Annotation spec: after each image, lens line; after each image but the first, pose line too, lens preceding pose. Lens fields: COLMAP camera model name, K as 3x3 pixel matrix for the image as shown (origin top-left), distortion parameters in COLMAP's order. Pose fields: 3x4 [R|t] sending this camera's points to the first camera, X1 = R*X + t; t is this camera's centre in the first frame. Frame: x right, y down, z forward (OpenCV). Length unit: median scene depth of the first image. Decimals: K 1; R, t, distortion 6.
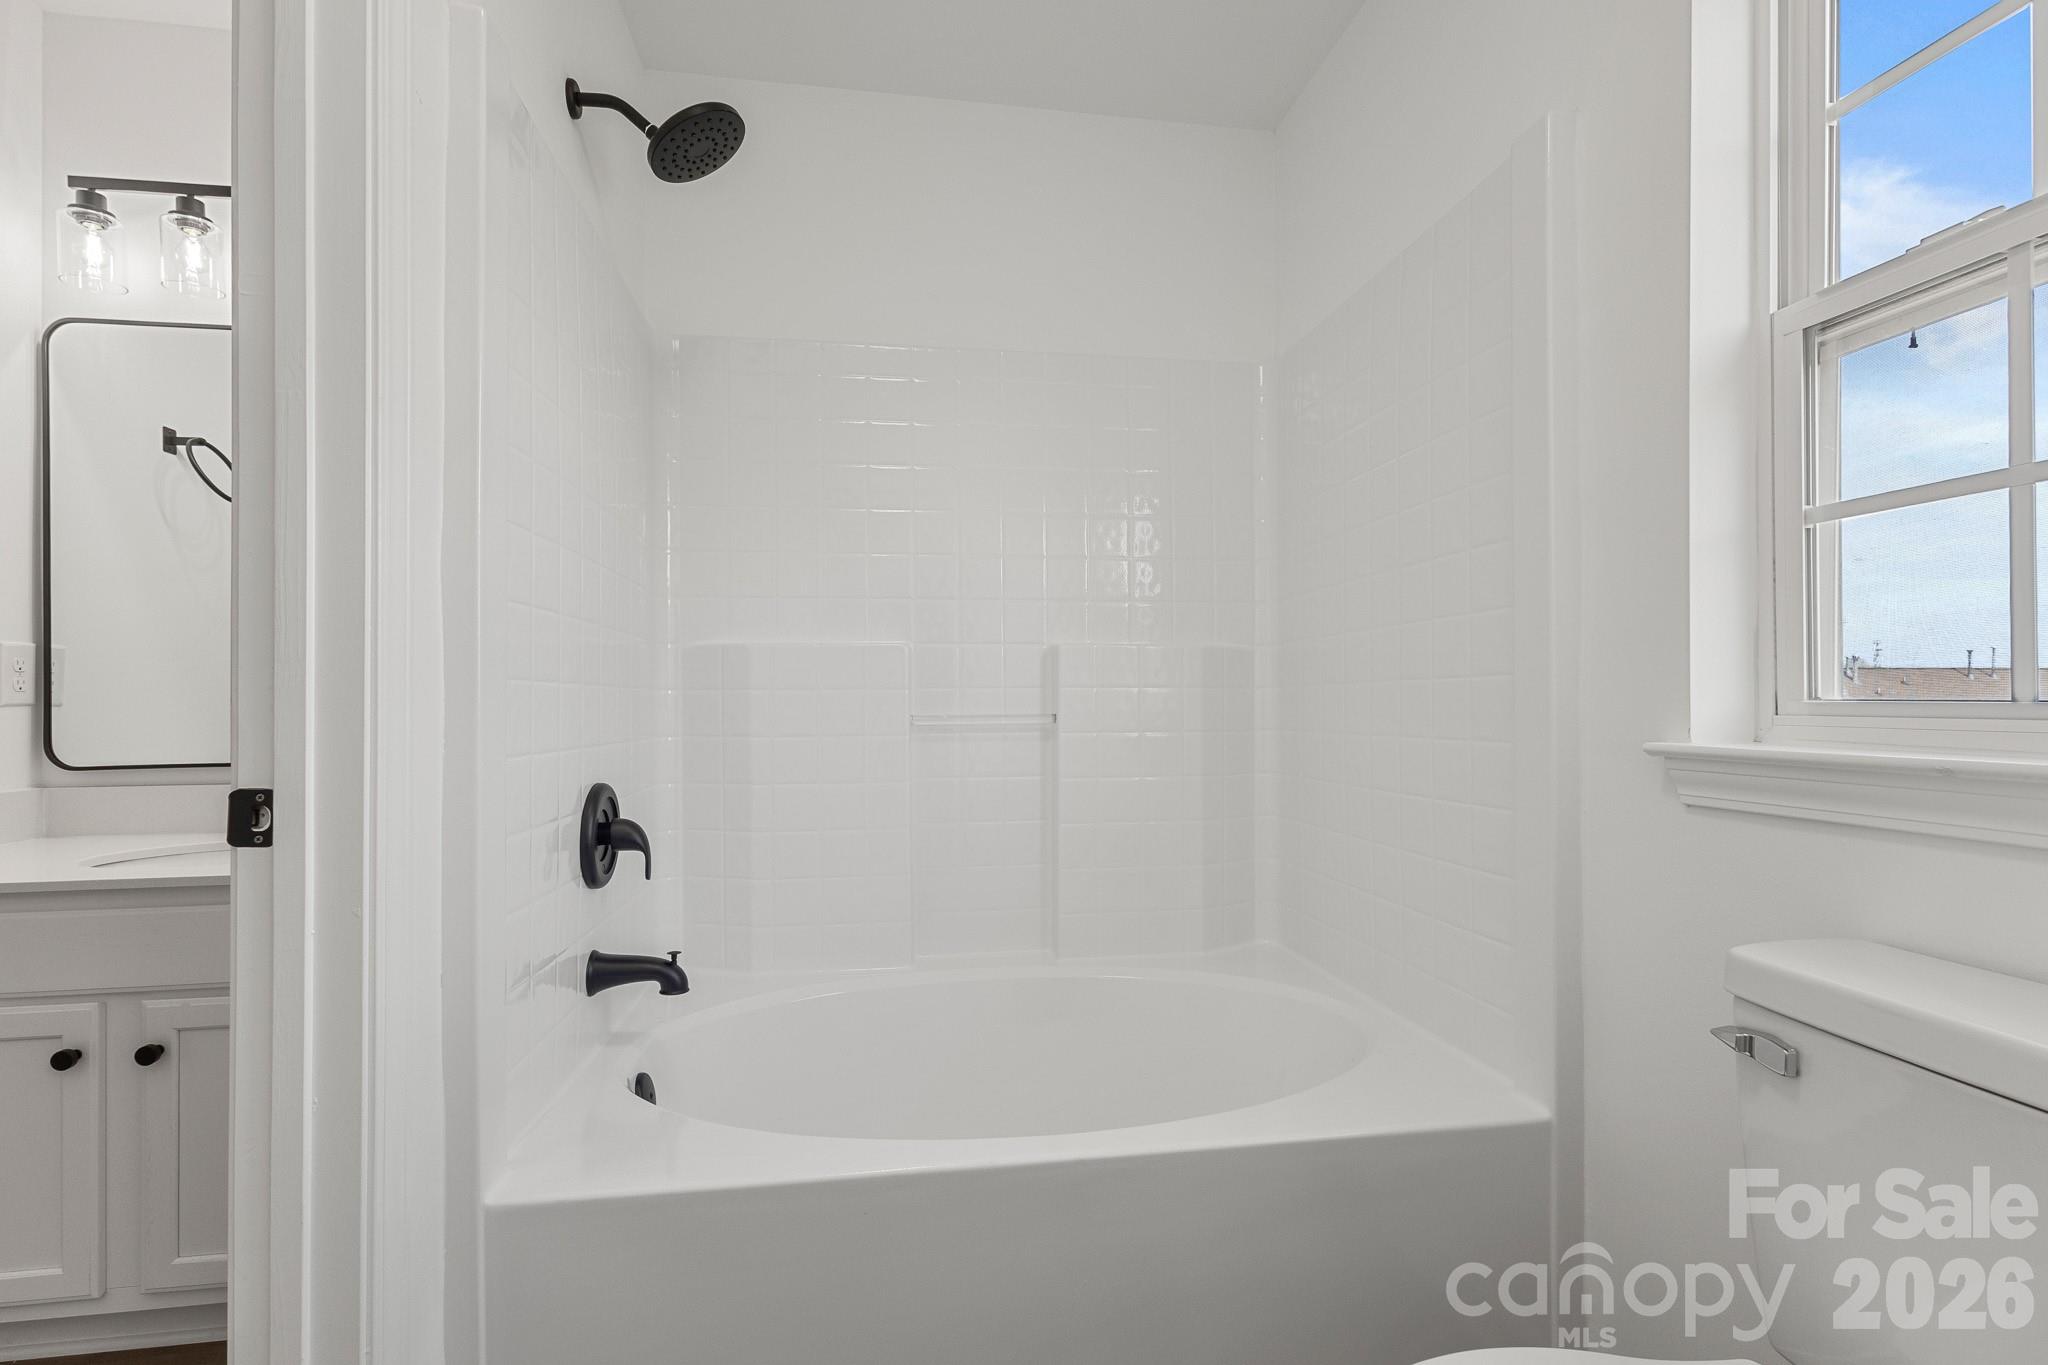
lens RADIAL K [[1037.0, 0, 1024.0], [0, 1037.0, 682.5], [0, 0, 1]] dist [0.000645, 0.000169]
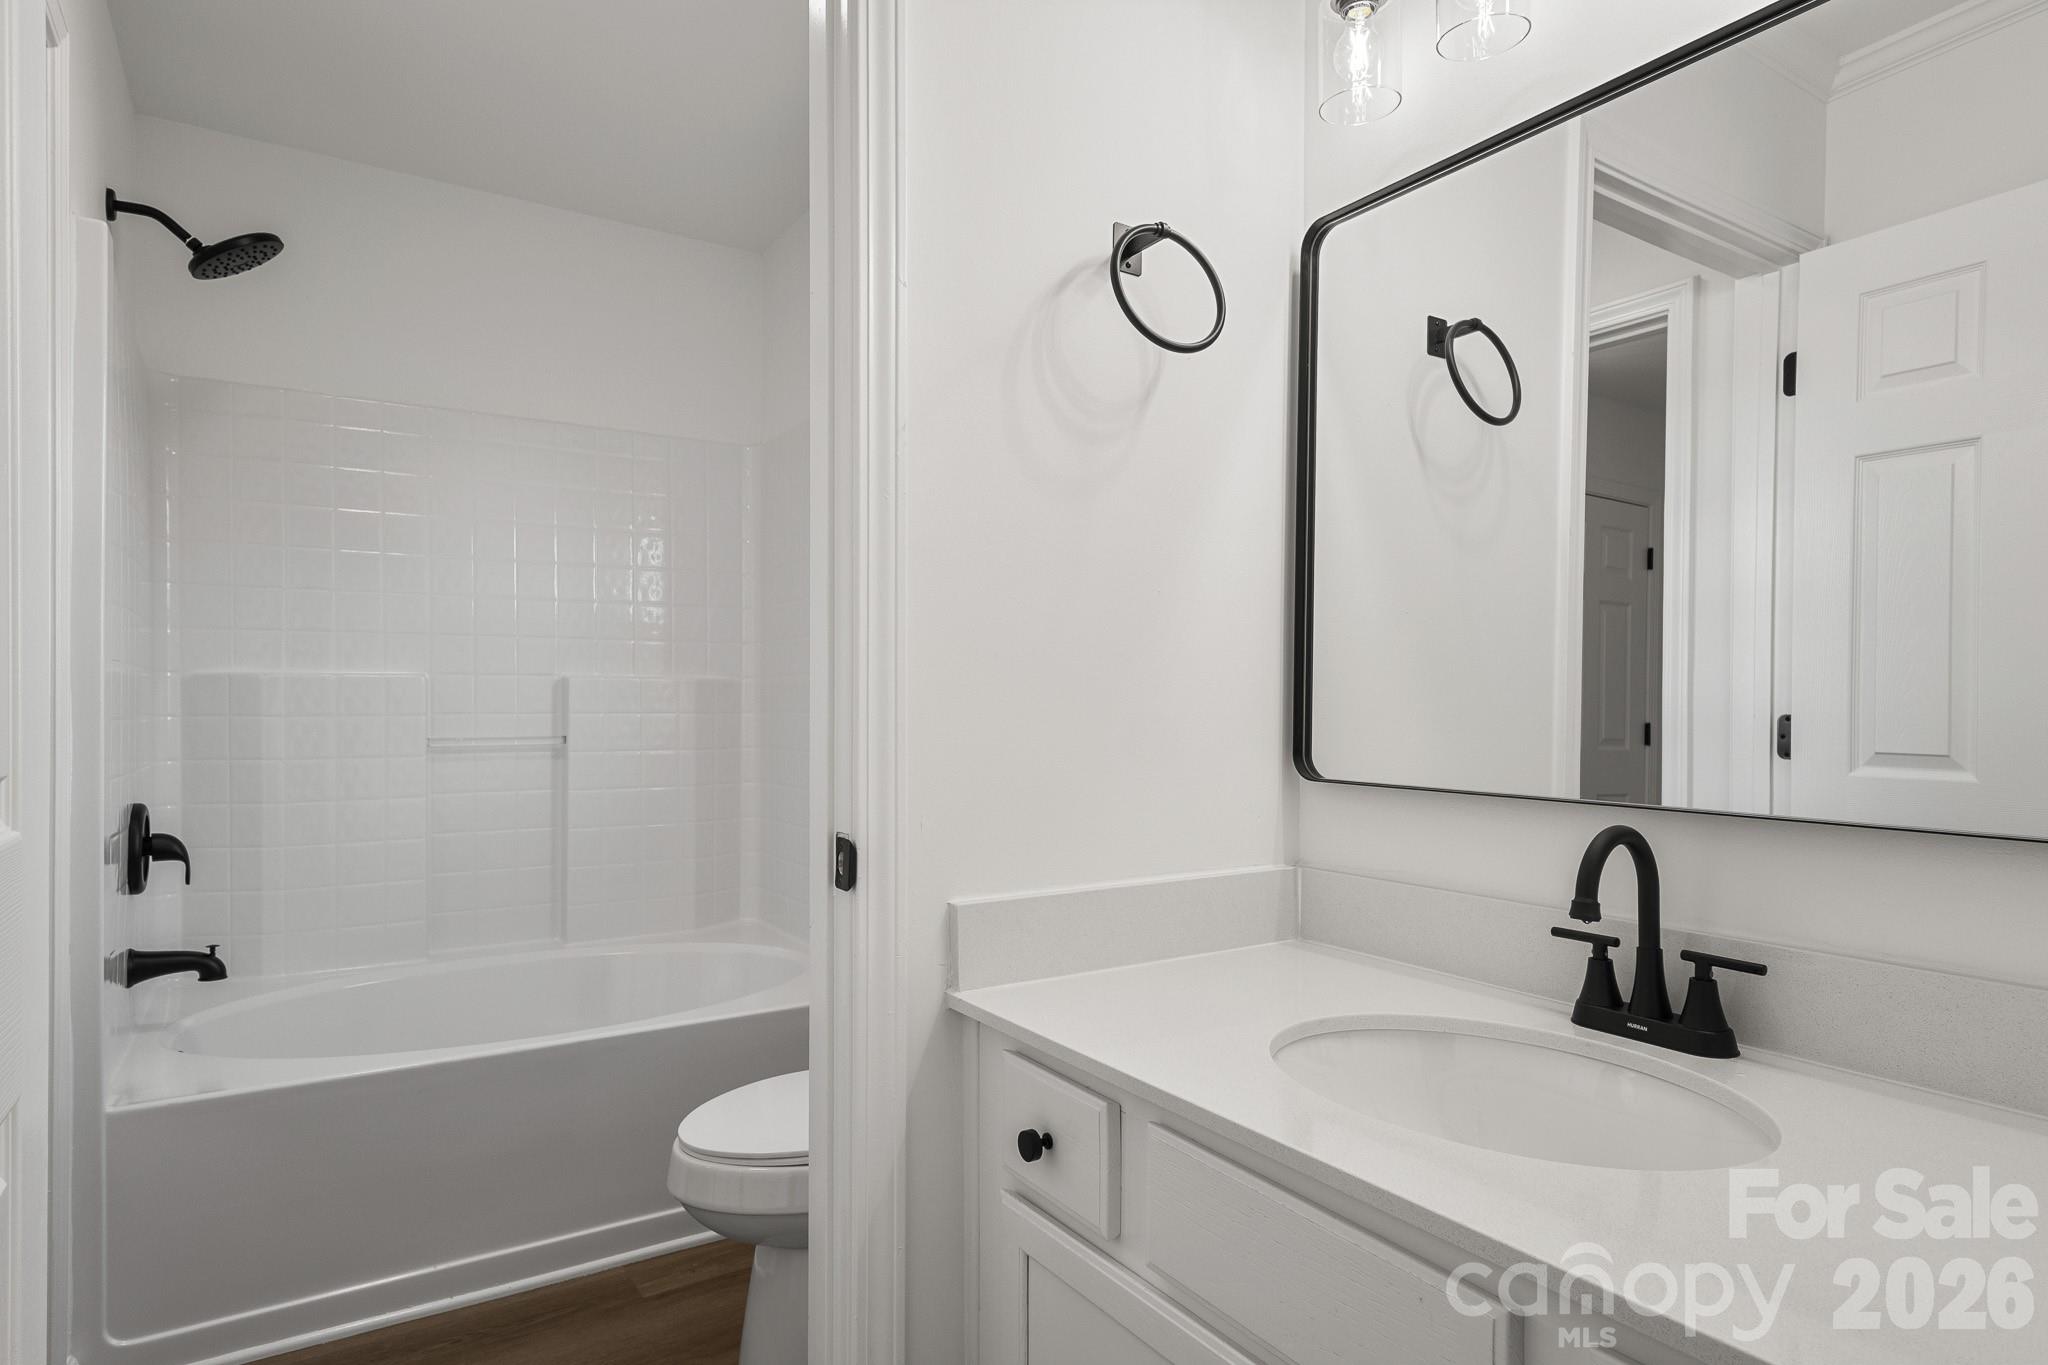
lens RADIAL K [[1155.3, 0, 1018.8], [0, 1155.3, 700.4], [0, 0, 1]] dist [0.016124, -0.001856]
pose [[0.919966, 0.005865, 0.391954, -0.012820], [-0.011653, 0.999855, 0.012390, -0.035255], [-0.391824, -0.015966, 0.919902, -0.448549]]
